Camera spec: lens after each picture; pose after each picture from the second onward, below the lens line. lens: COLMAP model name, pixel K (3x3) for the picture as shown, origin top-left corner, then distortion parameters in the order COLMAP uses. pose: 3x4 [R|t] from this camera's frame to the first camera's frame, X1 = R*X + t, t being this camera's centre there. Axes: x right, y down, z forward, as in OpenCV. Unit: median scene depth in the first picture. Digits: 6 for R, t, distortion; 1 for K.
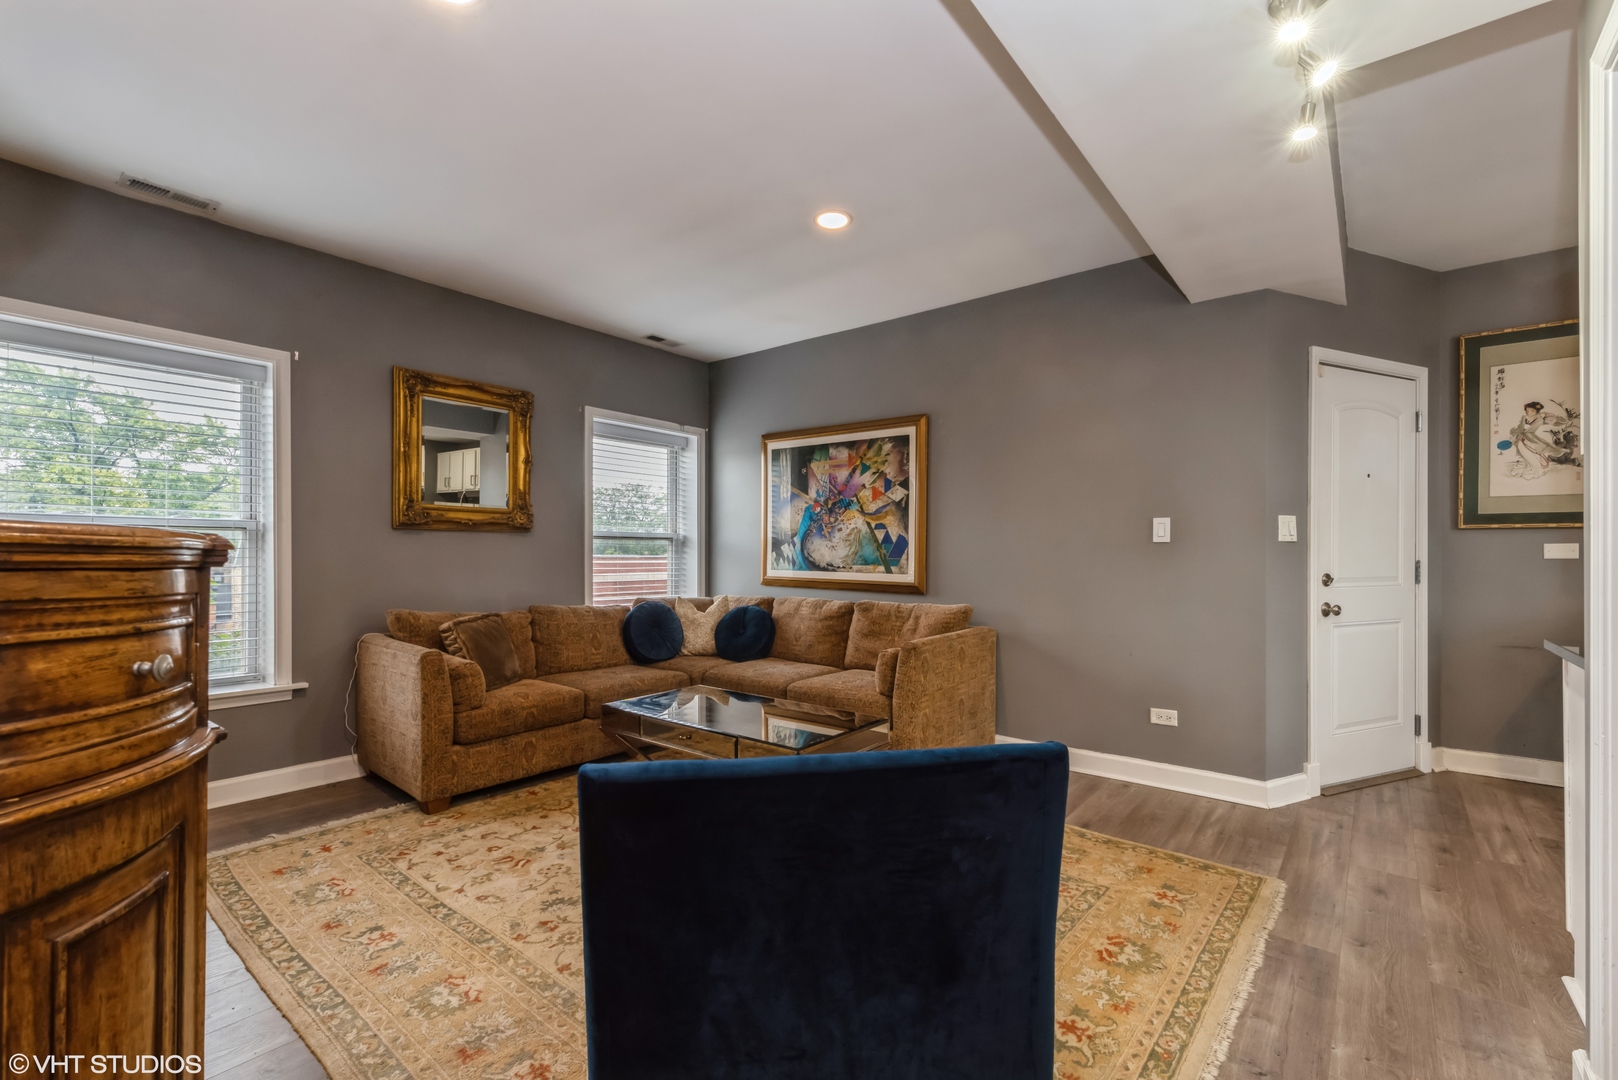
lens RADIAL K [[695.5, 0, 831.2], [0, 695.5, 541.4], [0, 0, 1]] dist [-0.000256, -0.000841]
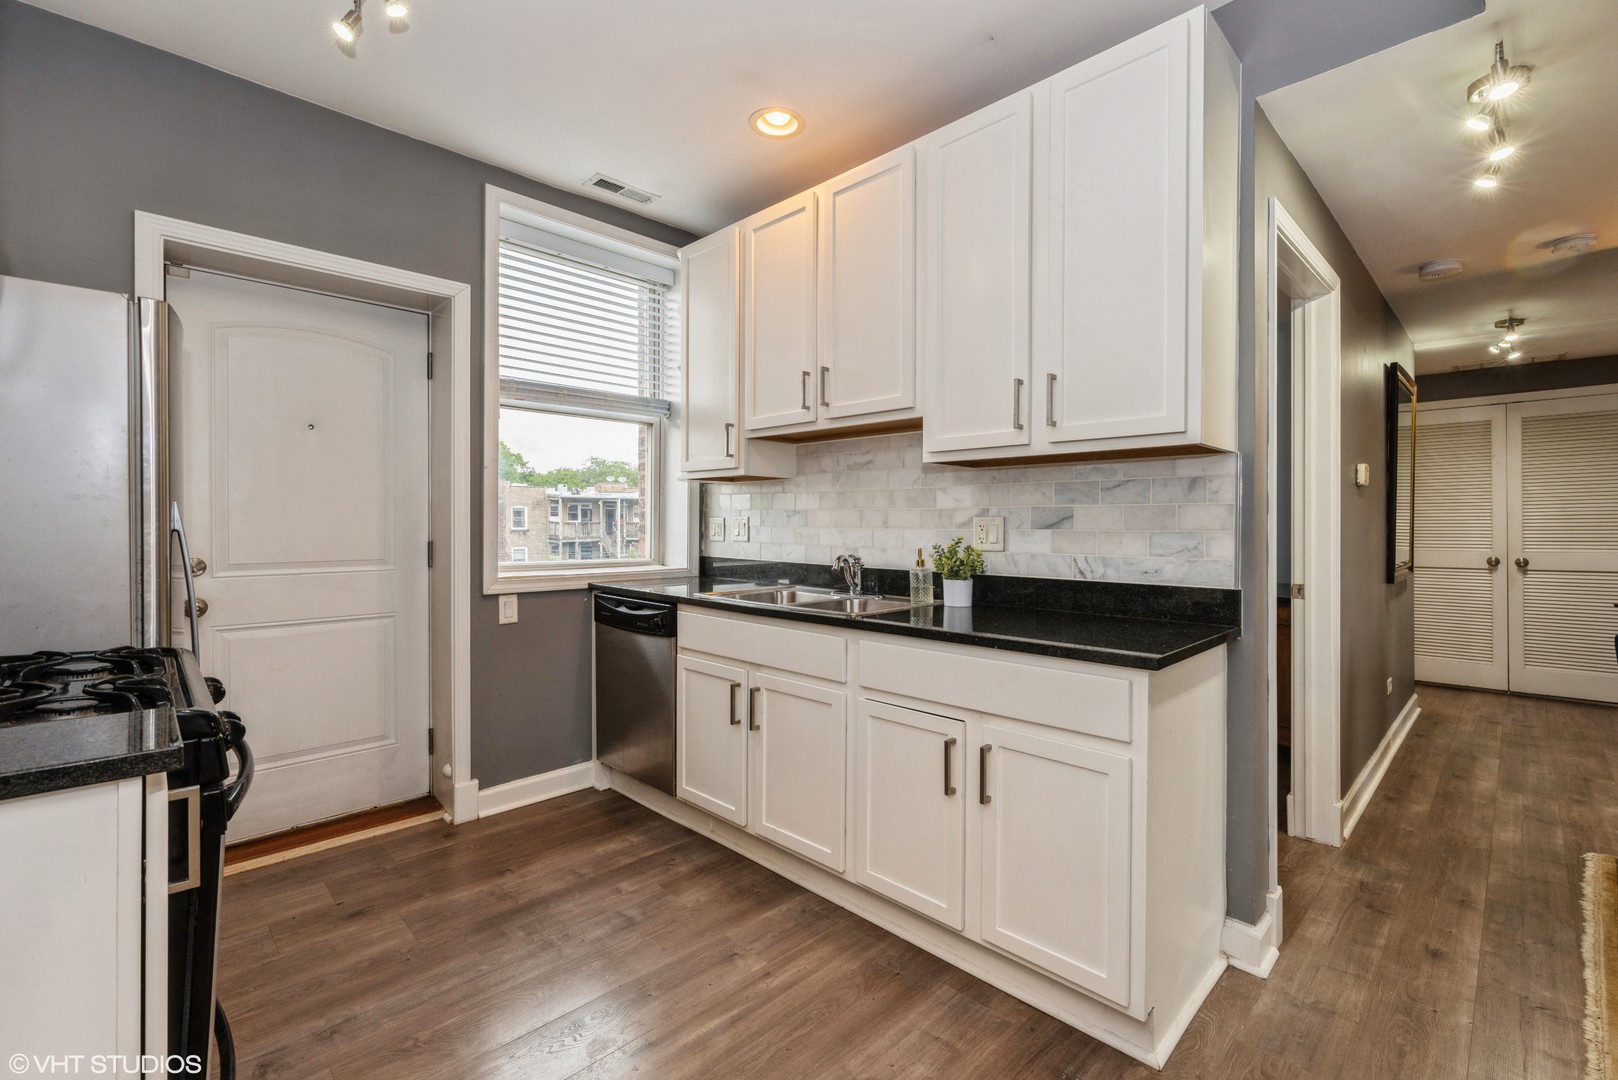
lens RADIAL K [[697.3, 0, 826.7], [0, 697.3, 539.4], [0, 0, 1]] dist [0.003125, 0.000104]
pose [[-0.992975, -0.001587, 0.118311, 0.820572], [-0.001746, 0.999998, -0.001239, 0.009959], [-0.118309, -0.001437, -0.992976, 1.138105]]
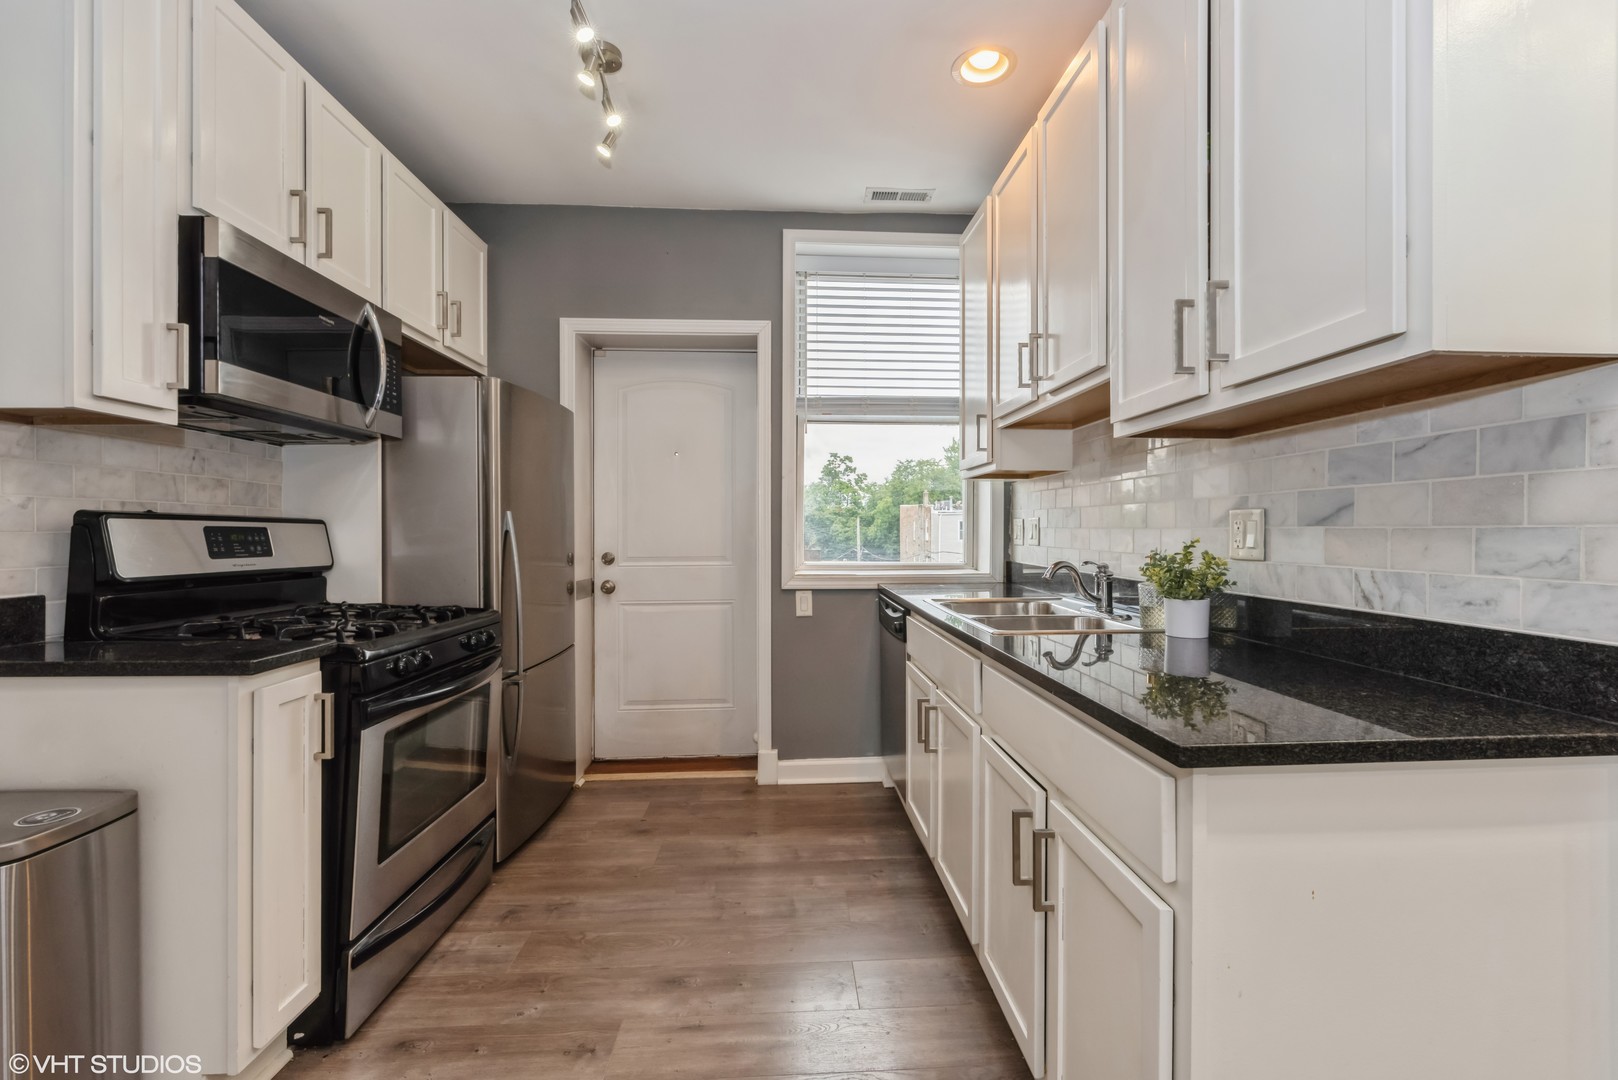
lens RADIAL K [[695.5, 0, 831.2], [0, 695.5, 541.4], [0, 0, 1]] dist [-0.000256, -0.000841]
pose [[-0.670542, -0.005527, 0.741851, 0.547866], [-0.011691, 0.999927, -0.003118, 0.013204], [-0.741779, -0.010763, -0.670558, 0.921050]]
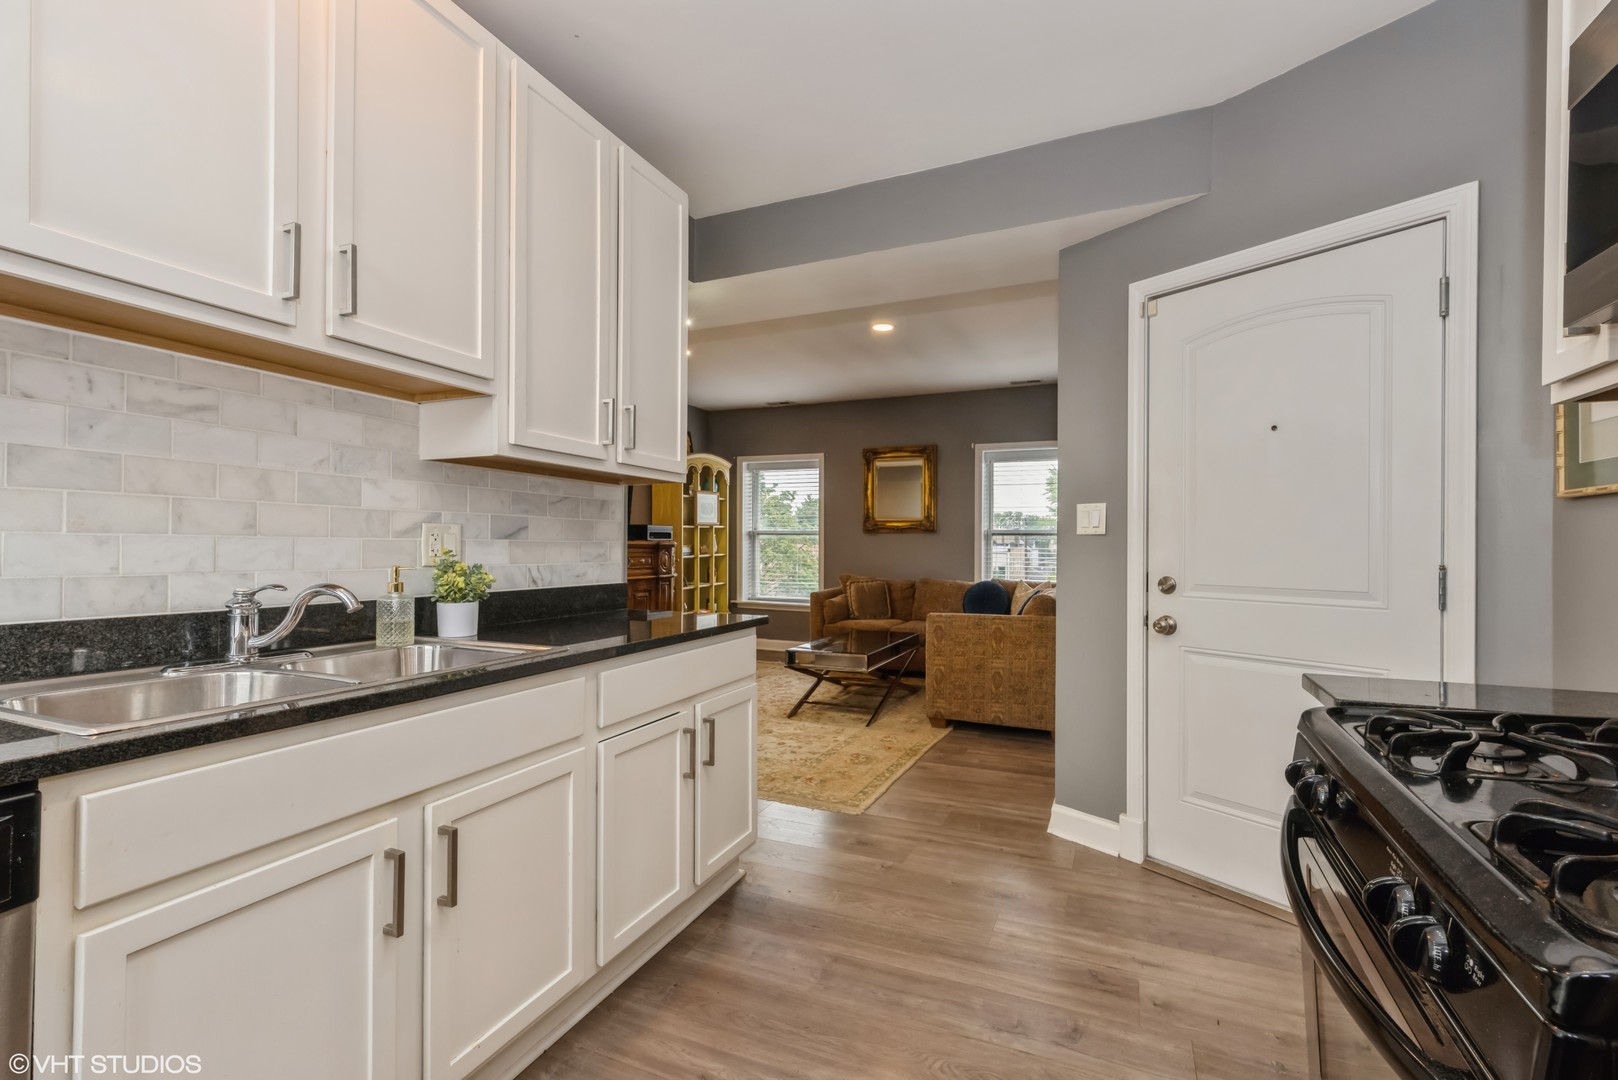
lens RADIAL K [[695.5, 0, 831.2], [0, 695.5, 541.4], [0, 0, 1]] dist [-0.000256, -0.000841]
pose [[0.261029, -0.002908, -0.965327, 1.449120], [0.012897, 0.999917, 0.000475, 0.003690], [0.965245, -0.012574, 0.261045, 0.504044]]
